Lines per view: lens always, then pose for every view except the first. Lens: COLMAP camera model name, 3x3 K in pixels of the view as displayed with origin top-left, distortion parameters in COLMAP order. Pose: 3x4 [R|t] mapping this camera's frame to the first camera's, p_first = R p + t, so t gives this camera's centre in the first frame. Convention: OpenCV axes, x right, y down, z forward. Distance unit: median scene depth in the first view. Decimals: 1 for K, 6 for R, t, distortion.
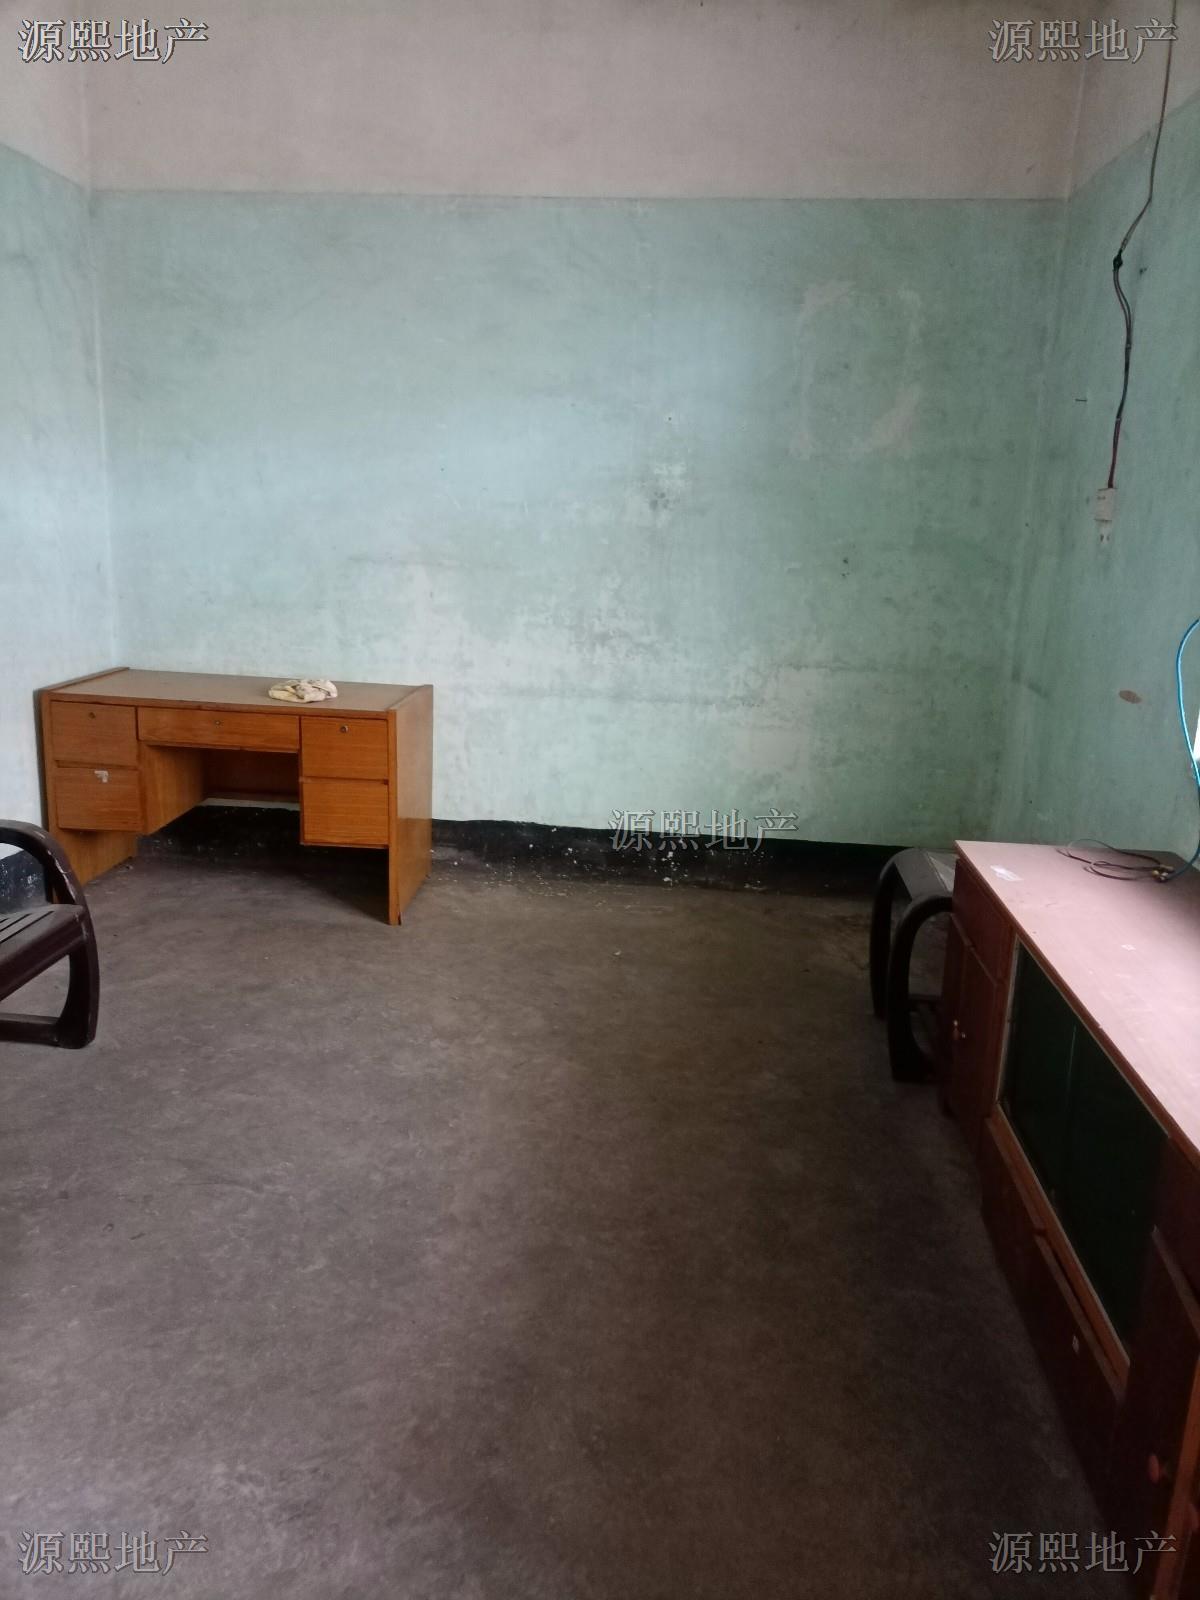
lens RADIAL K [[1217.2, 0, 599.4], [0, 1217.2, 801.5], [0, 0, 1]] dist [0.016397, 0.005357]
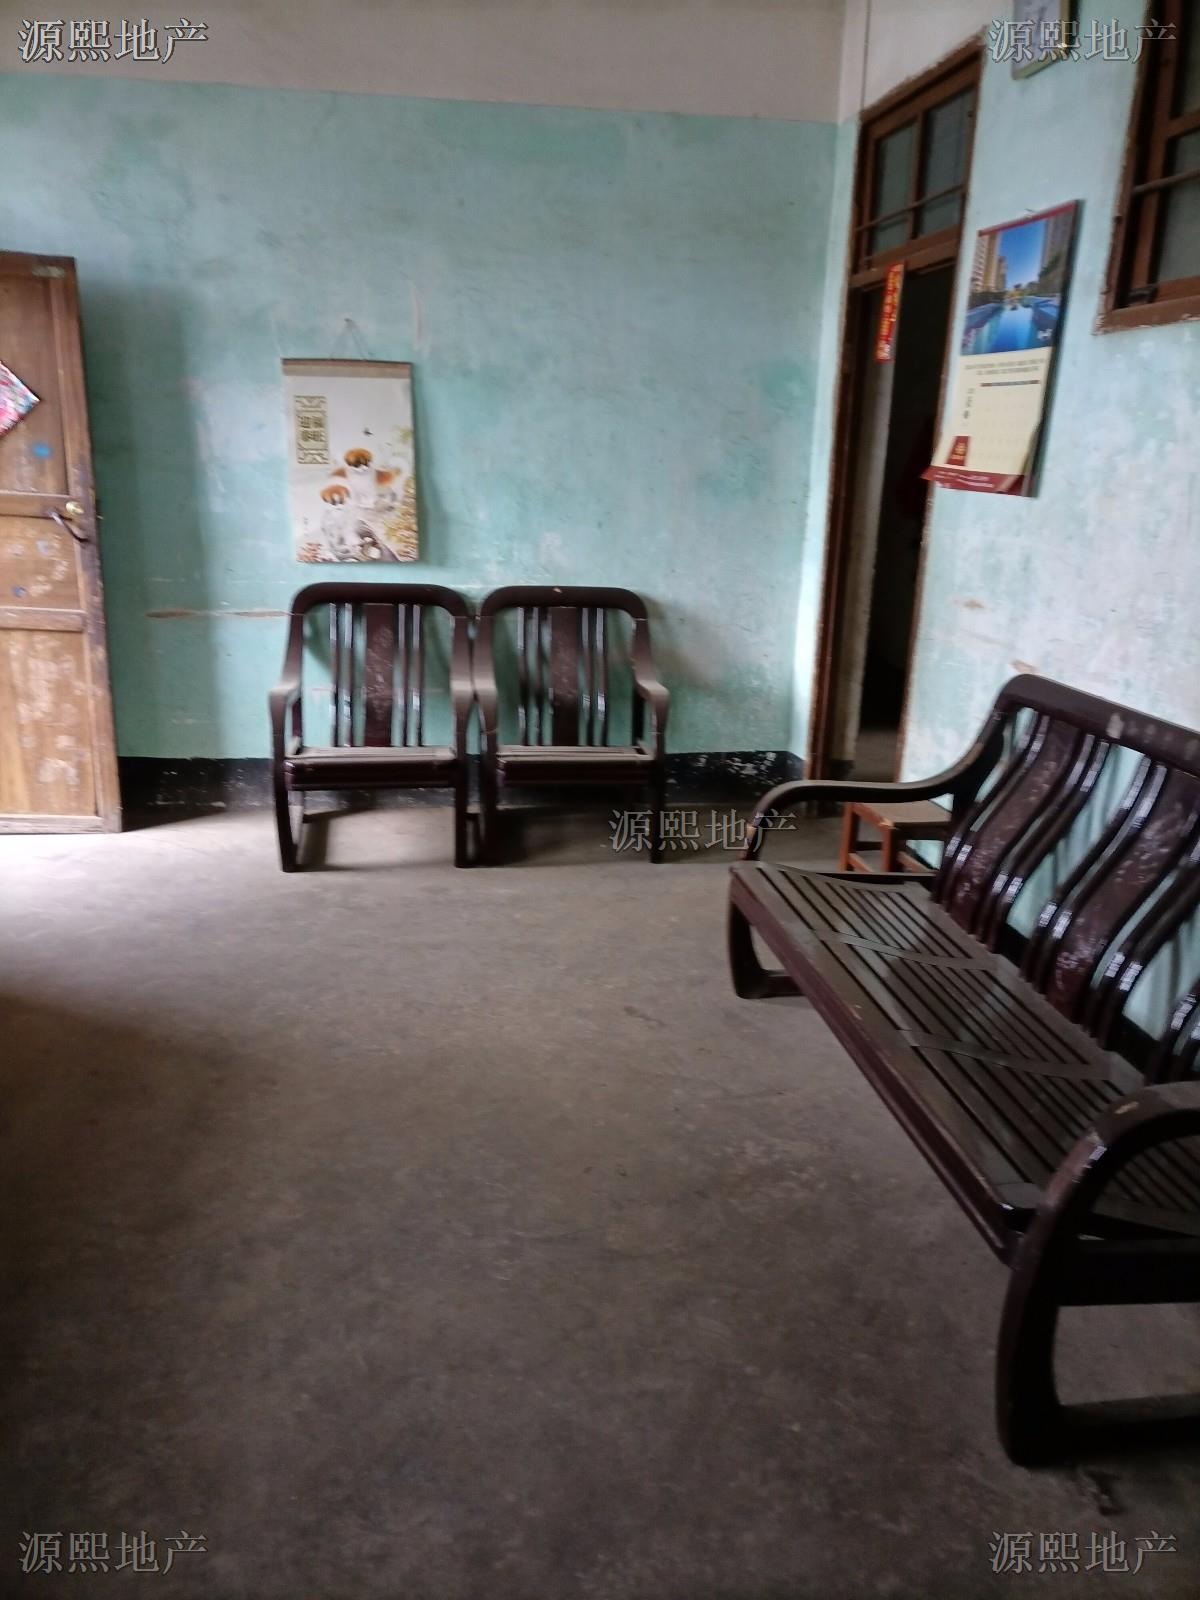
lens RADIAL K [[1217.2, 0, 599.0], [0, 1217.2, 800.0], [0, 0, 1]] dist [0.016397, 0.005357]
pose [[-0.969553, -0.006669, -0.244792, -0.124777], [-0.125030, 0.872999, 0.471424, -0.367415], [0.210559, 0.487676, -0.847252, 1.588802]]
